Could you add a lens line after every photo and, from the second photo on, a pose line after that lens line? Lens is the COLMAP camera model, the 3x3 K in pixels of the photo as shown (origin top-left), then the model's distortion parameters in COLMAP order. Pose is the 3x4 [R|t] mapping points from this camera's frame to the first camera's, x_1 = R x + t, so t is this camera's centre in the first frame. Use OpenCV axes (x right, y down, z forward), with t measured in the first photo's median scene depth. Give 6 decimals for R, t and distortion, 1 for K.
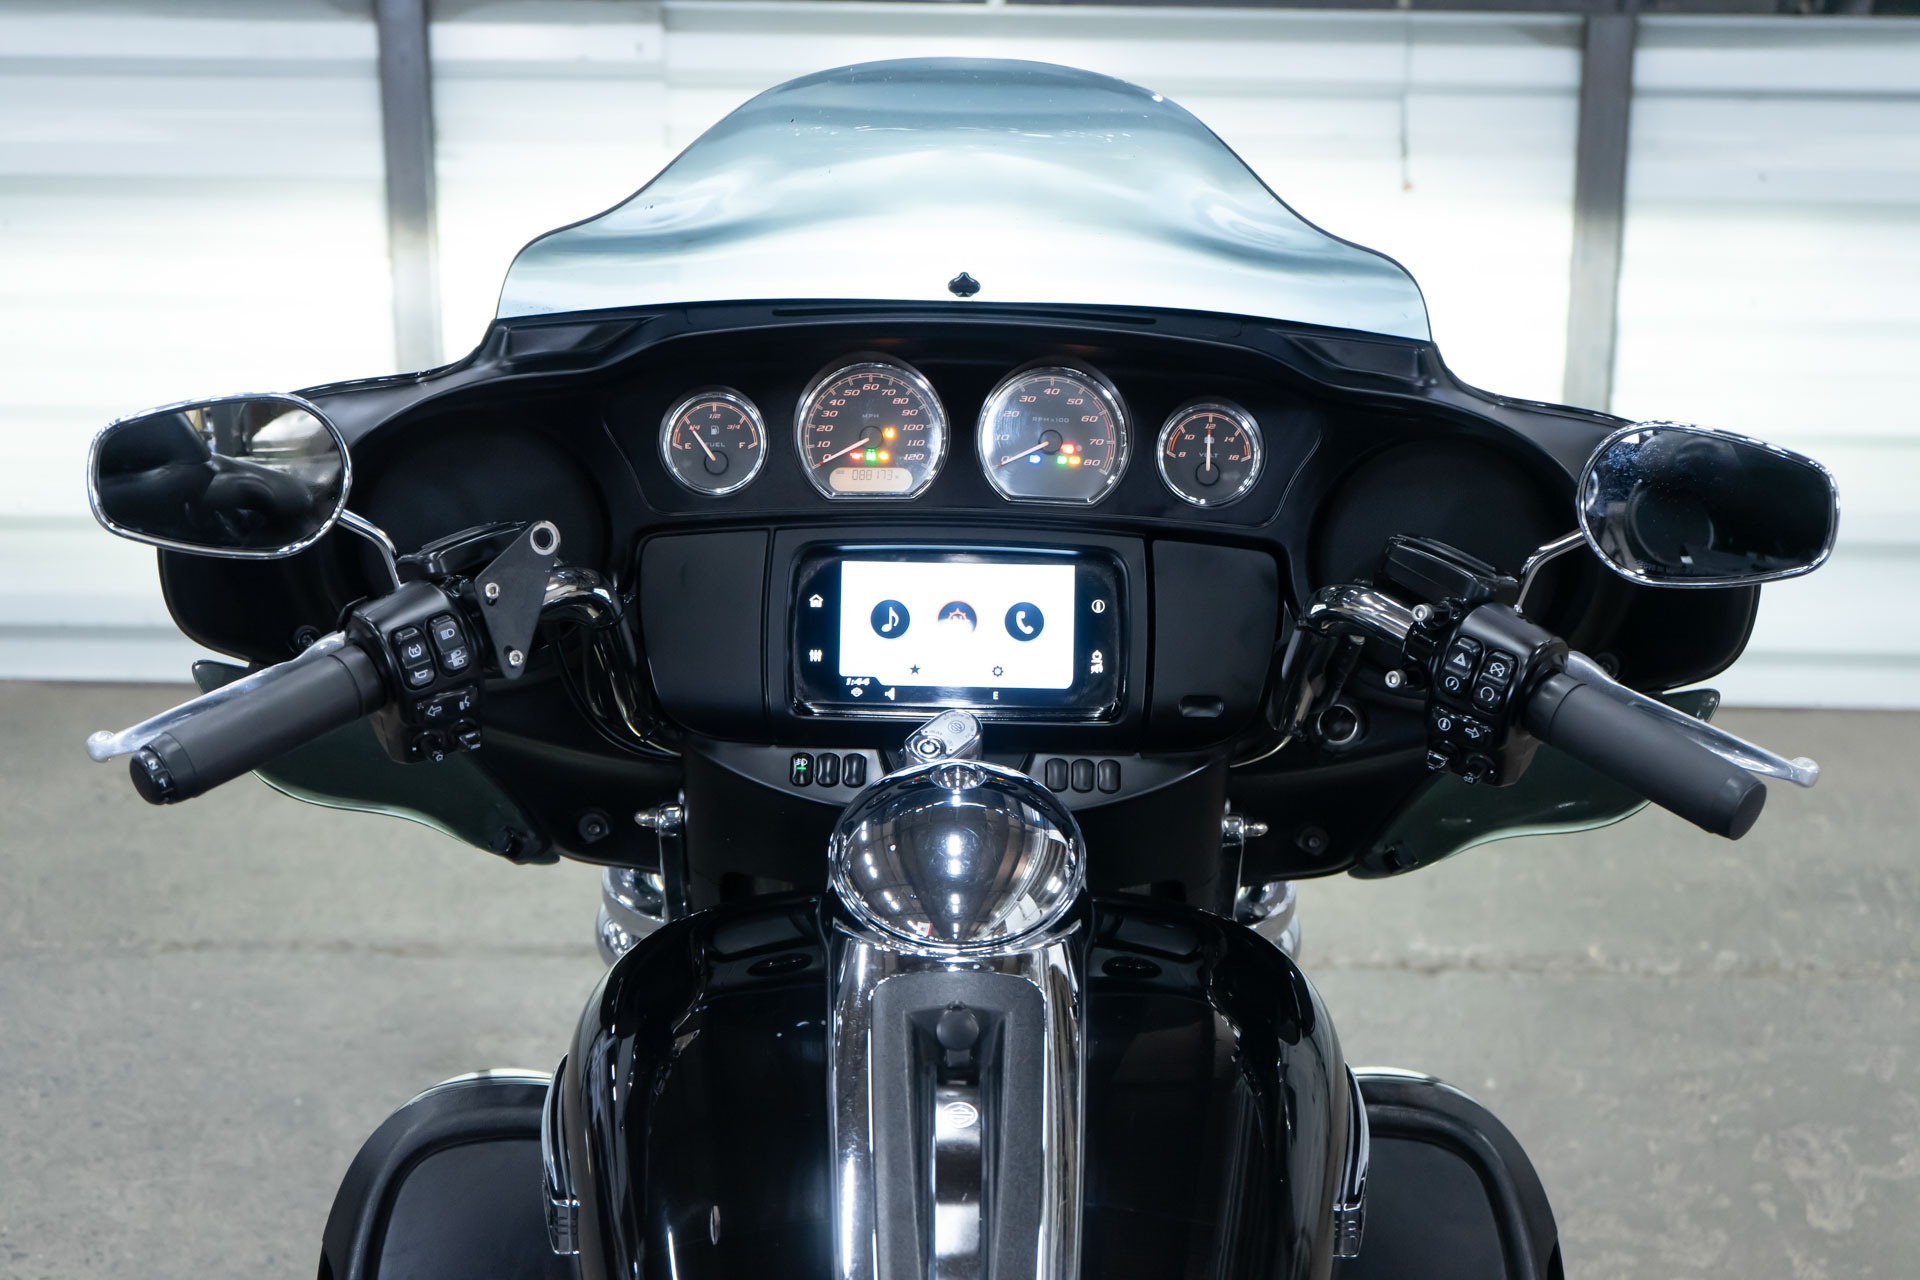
lens RADIAL K [[2933.9, 0, 960.5], [0, 2933.9, 638.9], [0, 0, 1]] dist [-0.112950, 0.000000]
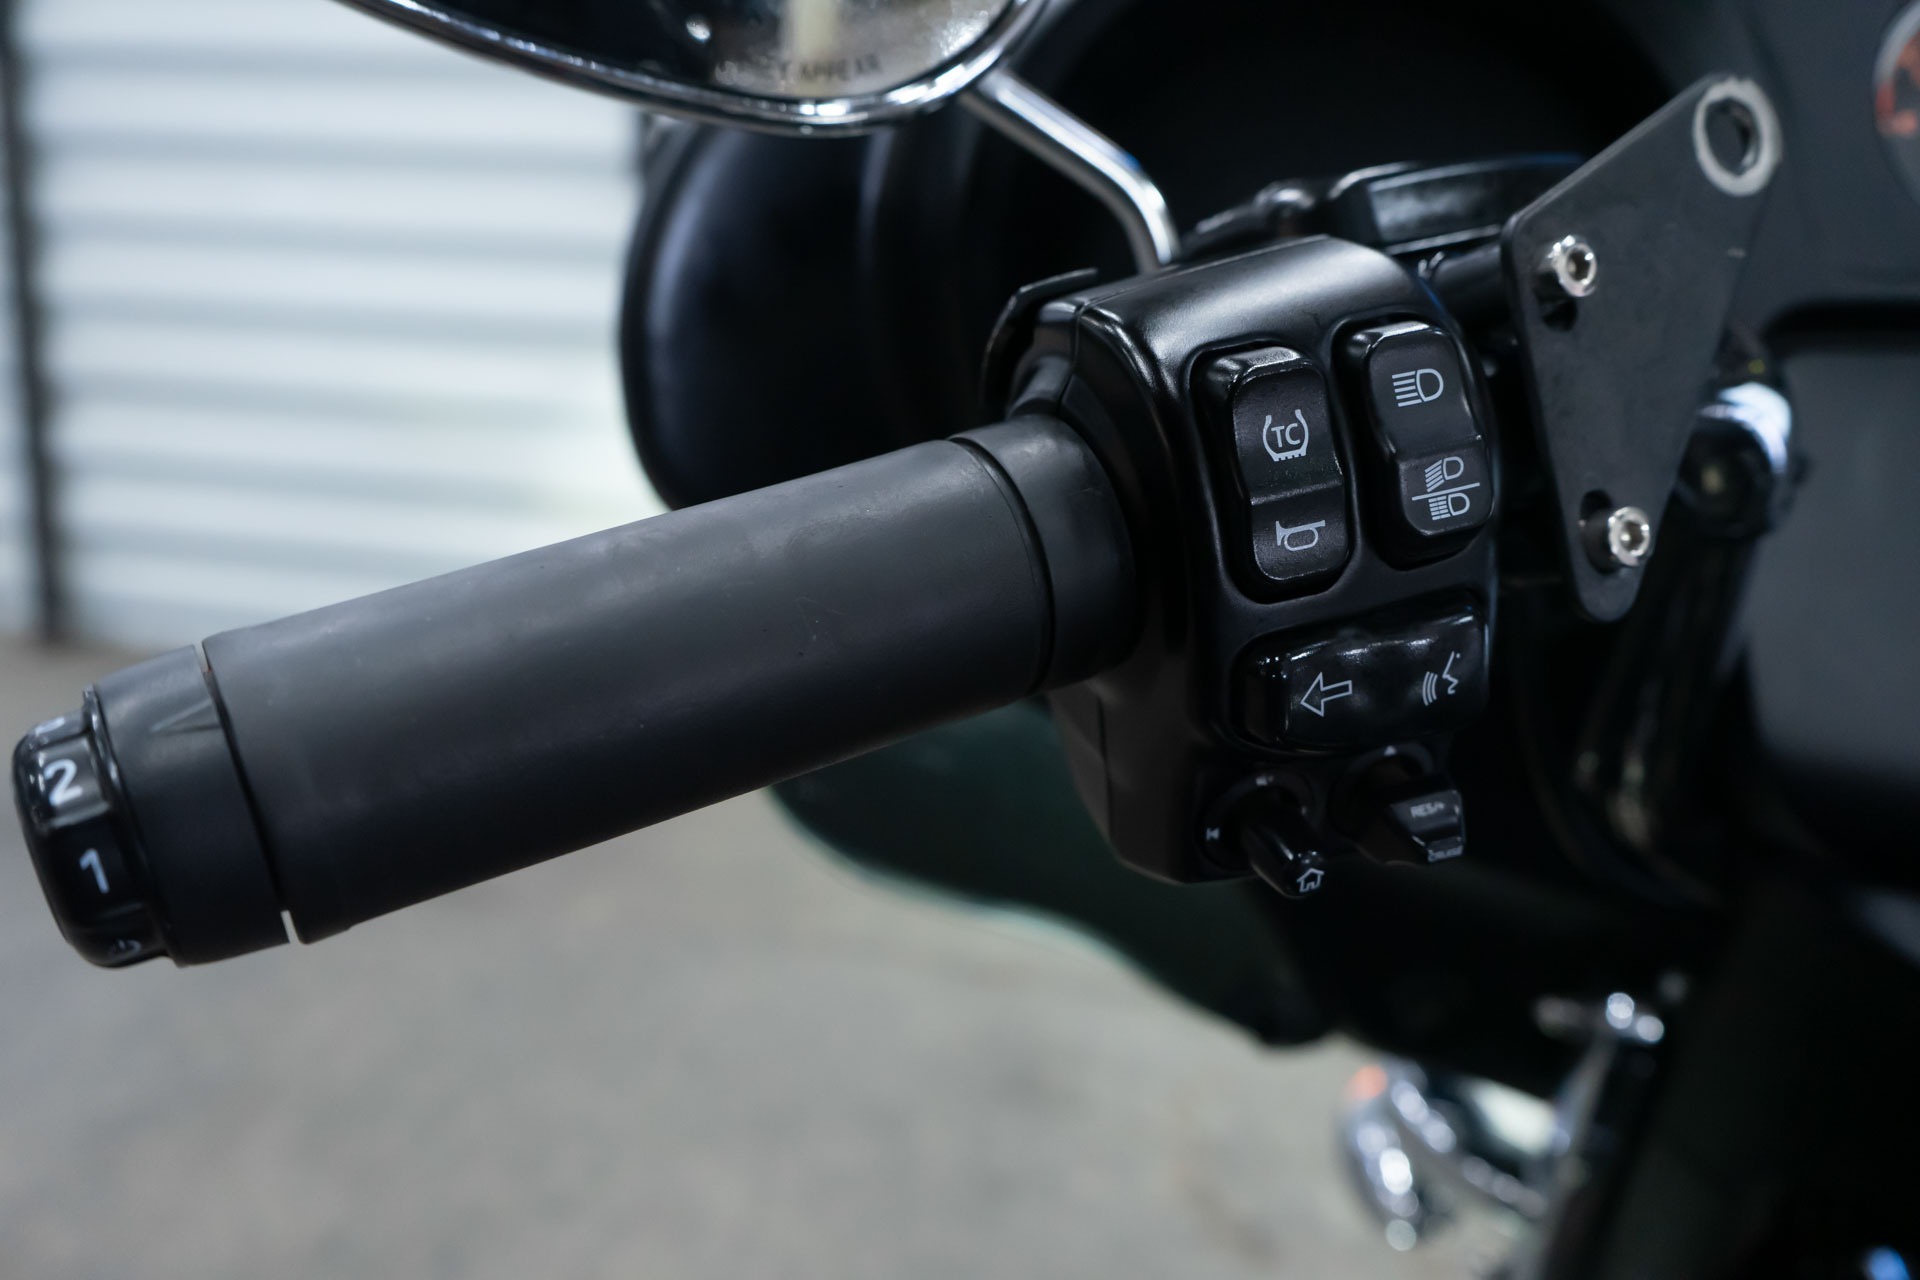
lens RADIAL K [[1747.5, 0, 958.5], [0, 1747.5, 639.5], [0, 0, 1]] dist [-0.000549, -0.007089]
pose [[0.969679, 0.092396, -0.226243, -0.163257], [-0.105583, 0.993305, -0.046871, 0.027898], [0.220398, 0.069337, 0.972942, 0.781954]]
